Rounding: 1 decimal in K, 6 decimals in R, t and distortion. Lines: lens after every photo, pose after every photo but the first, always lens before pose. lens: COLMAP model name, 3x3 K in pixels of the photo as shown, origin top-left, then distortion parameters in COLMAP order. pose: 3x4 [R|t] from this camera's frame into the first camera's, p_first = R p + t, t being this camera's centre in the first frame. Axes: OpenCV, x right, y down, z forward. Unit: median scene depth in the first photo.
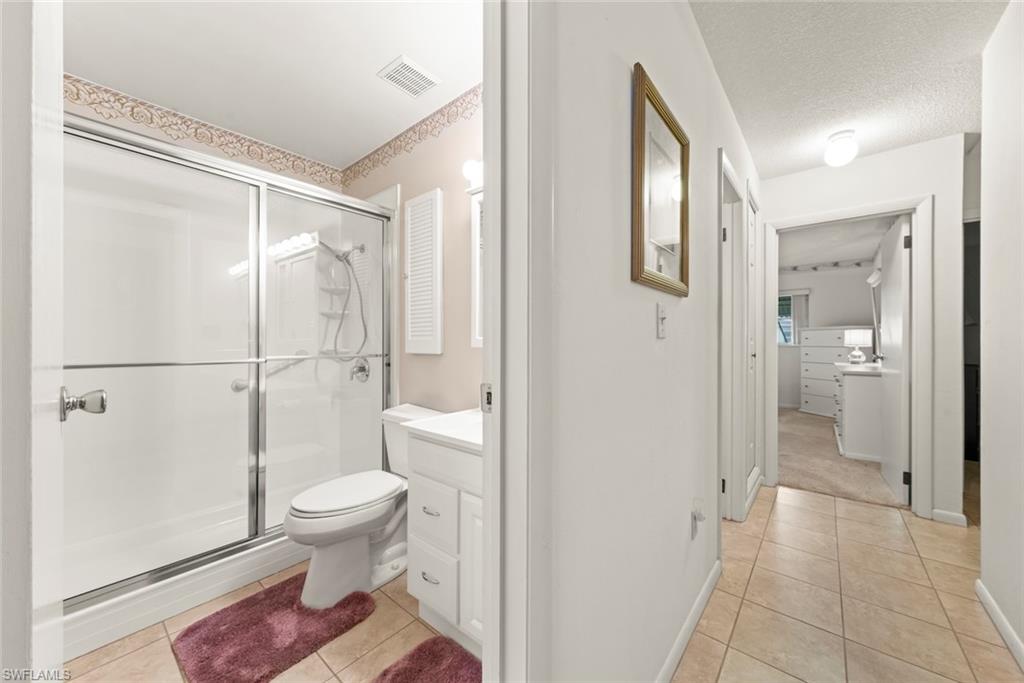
lens RADIAL K [[368.7, 0, 508.1], [0, 368.7, 338.9], [0, 0, 1]] dist [0.001078, 0.000228]
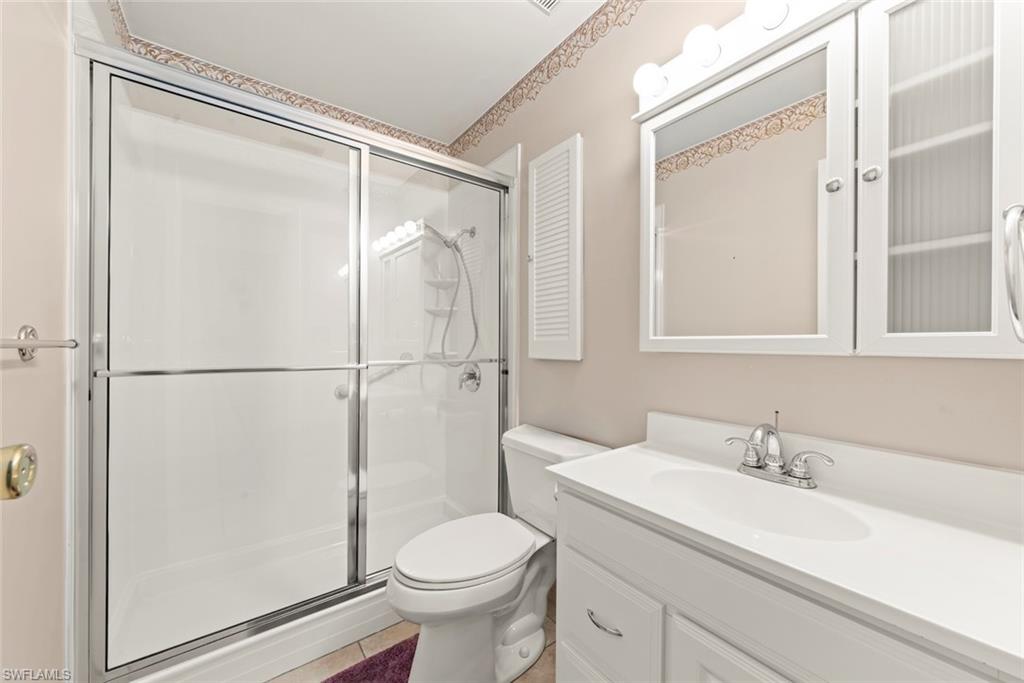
lens RADIAL K [[380.9, 0, 513.8], [0, 380.9, 339.1], [0, 0, 1]] dist [-0.002252, 0.000051]
pose [[0.973801, 0.000011, -0.227401, -0.121409], [-0.001317, 0.999984, -0.005589, 0.002910], [0.227397, 0.005742, 0.973785, 0.204159]]
